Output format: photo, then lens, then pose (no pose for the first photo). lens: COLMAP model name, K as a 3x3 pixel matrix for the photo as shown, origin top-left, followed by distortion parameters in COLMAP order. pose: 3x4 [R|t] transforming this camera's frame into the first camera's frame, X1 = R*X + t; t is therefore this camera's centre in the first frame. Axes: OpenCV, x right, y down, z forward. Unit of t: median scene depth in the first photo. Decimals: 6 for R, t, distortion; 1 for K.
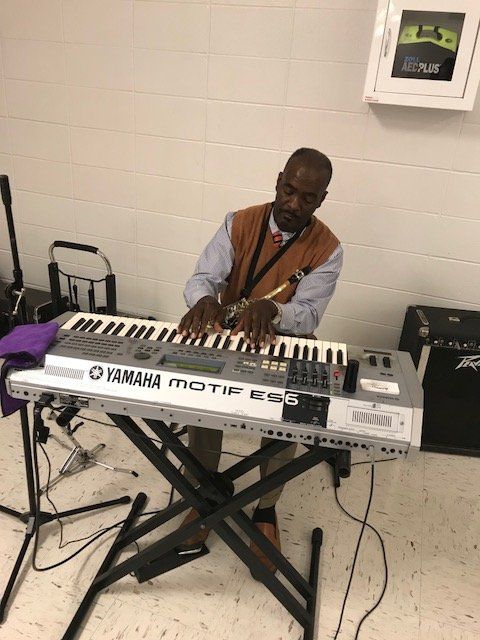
lens RADIAL K [[529.8, 0, 239.7], [0, 529.8, 322.2], [0, 0, 1]] dist [0.015564, -0.000674]
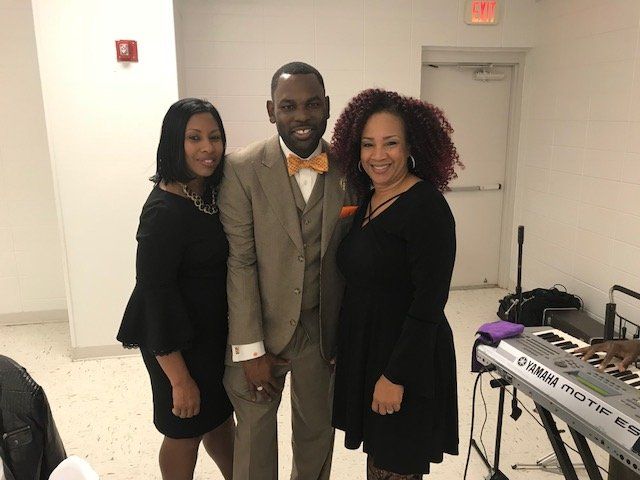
lens RADIAL K [[529.8, 0, 319.7], [0, 529.8, 238.9], [0, 0, 1]] dist [0.015564, -0.000674]
pose [[0.486706, 0.139313, -0.862386, 0.666147], [-0.331469, 0.942825, -0.034764, 0.013132], [0.808236, 0.302774, 0.505057, -0.283405]]
